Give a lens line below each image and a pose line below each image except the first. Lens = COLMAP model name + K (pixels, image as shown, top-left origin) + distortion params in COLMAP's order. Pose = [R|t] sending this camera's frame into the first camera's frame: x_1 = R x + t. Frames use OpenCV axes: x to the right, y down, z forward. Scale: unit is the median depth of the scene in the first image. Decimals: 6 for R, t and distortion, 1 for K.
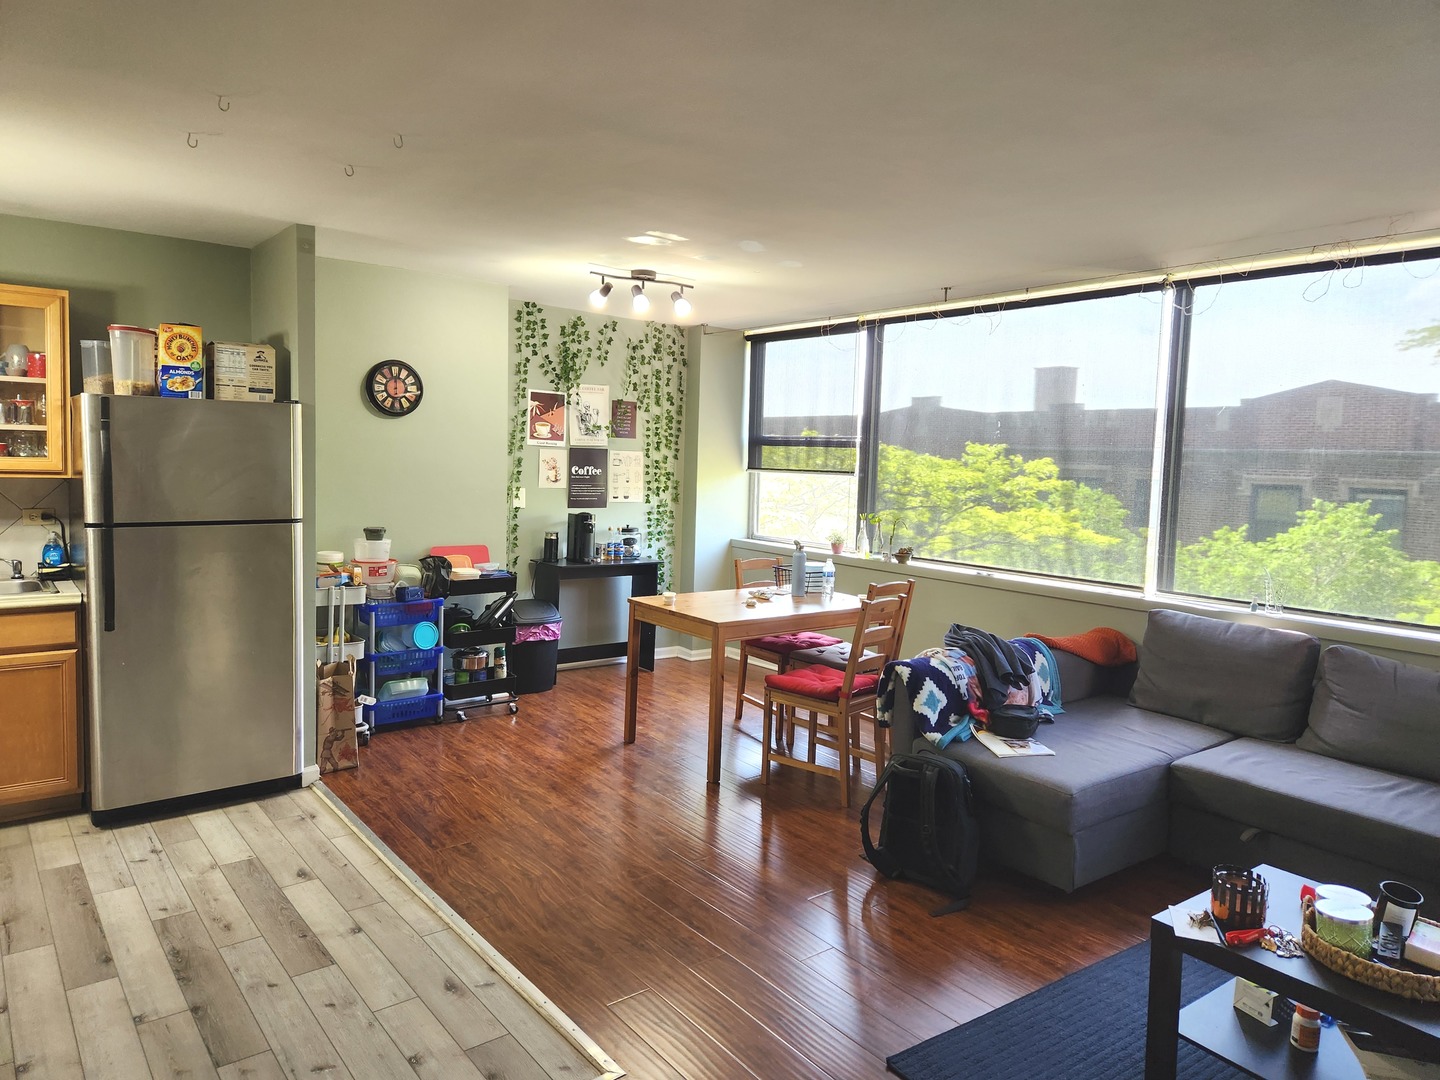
lens RADIAL K [[959.2, 0, 714.9], [0, 959.2, 535.1], [0, 0, 1]] dist [0.103636, -0.089173]
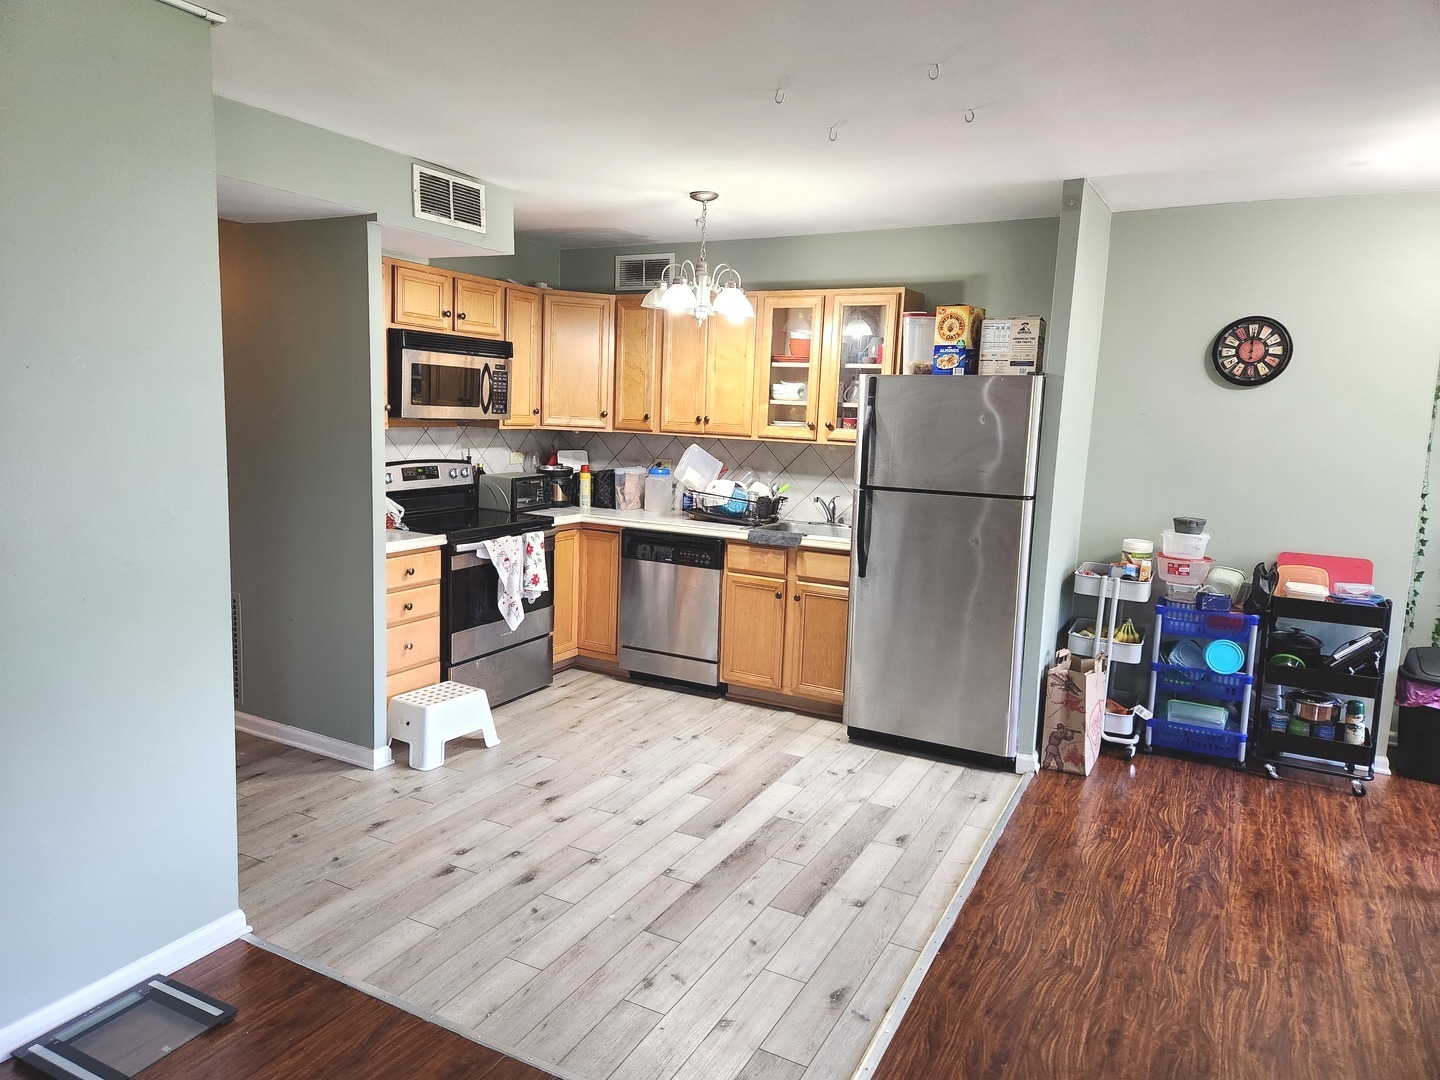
lens RADIAL K [[959.2, 0, 714.9], [0, 959.2, 535.1], [0, 0, 1]] dist [0.103636, -0.089173]
pose [[0.403331, 0.111051, -0.908291, 0.278283], [-0.101527, 0.991911, 0.076191, -0.017245], [0.909405, 0.061486, 0.411343, 0.287294]]
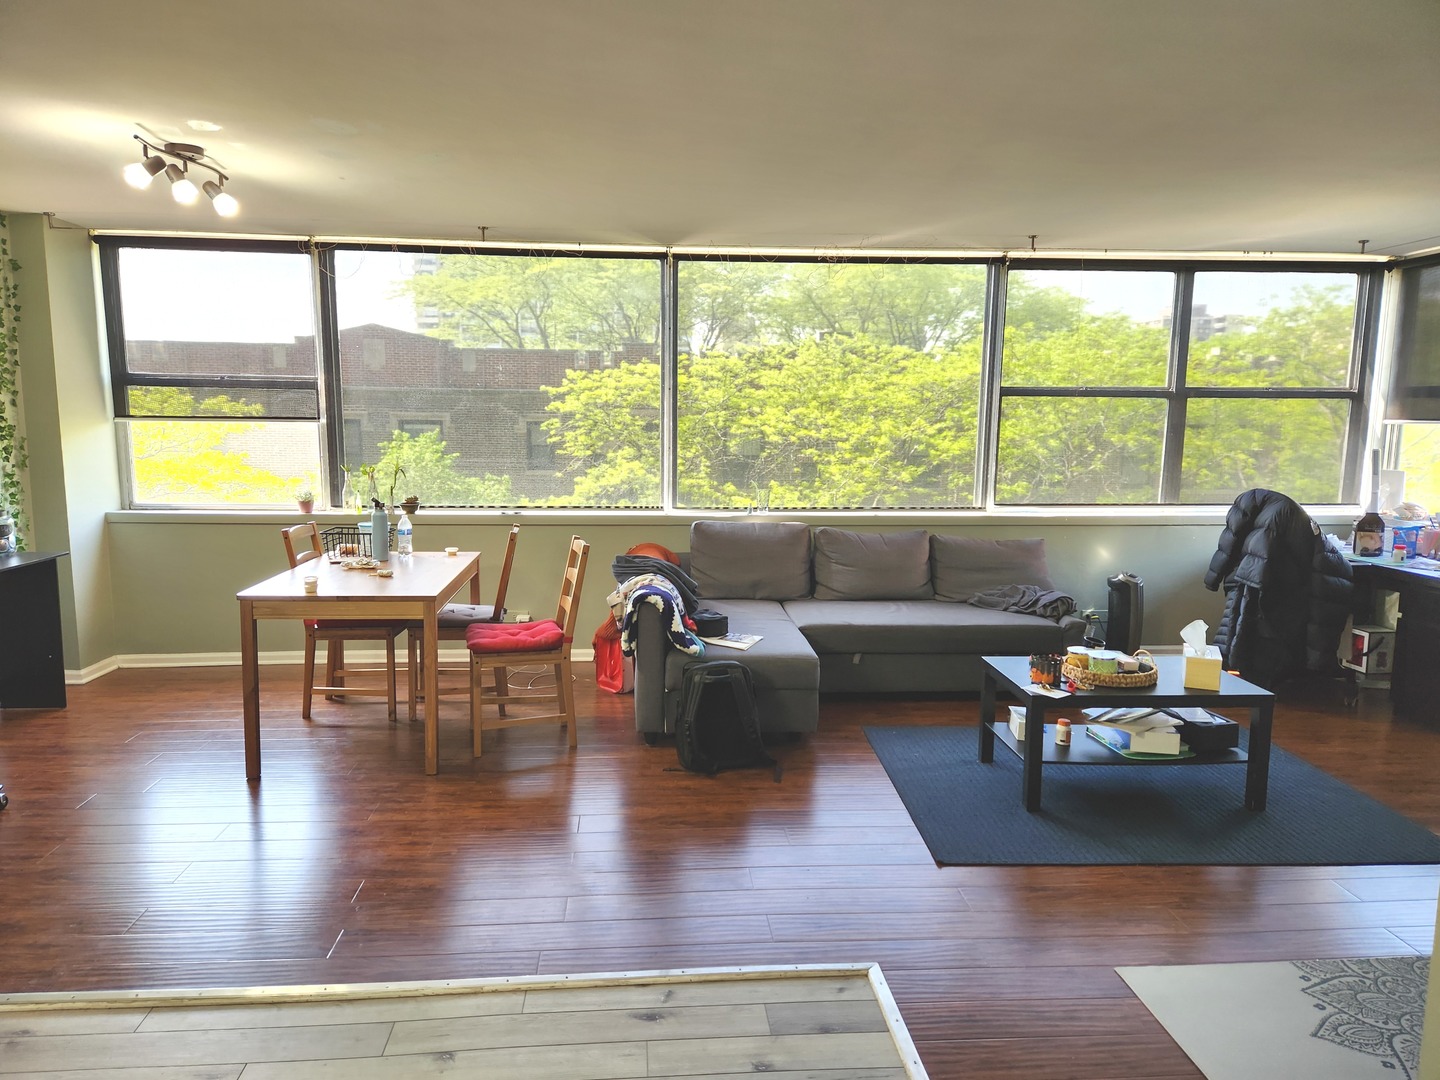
lens RADIAL K [[960.7, 0, 712.8], [0, 960.7, 545.8], [0, 0, 1]] dist [0.113683, -0.091931]
pose [[0.554707, -0.141193, 0.819978, -0.530874], [0.078080, 0.989981, 0.117645, -0.035428], [-0.828374, -0.001235, 0.560174, 0.267999]]
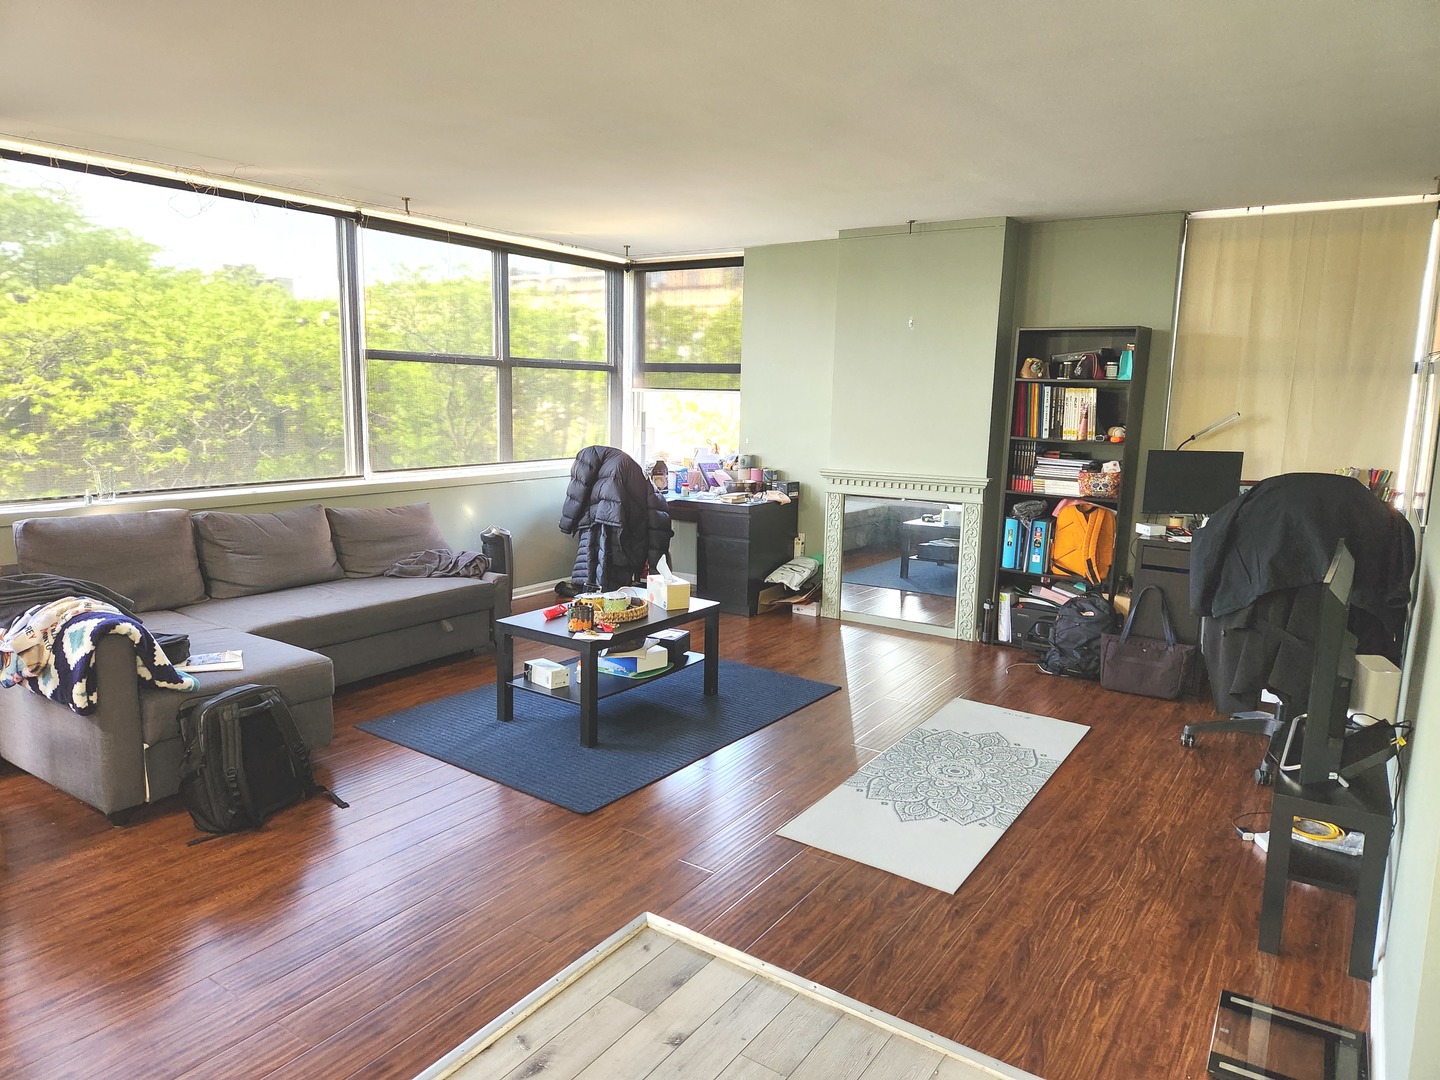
lens RADIAL K [[959.2, 0, 714.9], [0, 959.2, 535.1], [0, 0, 1]] dist [0.103636, -0.089173]
pose [[-0.296409, -0.184569, 0.937057, -0.568931], [0.050831, 0.976710, 0.208458, -0.065940], [-0.953708, 0.109420, -0.280124, 0.607786]]
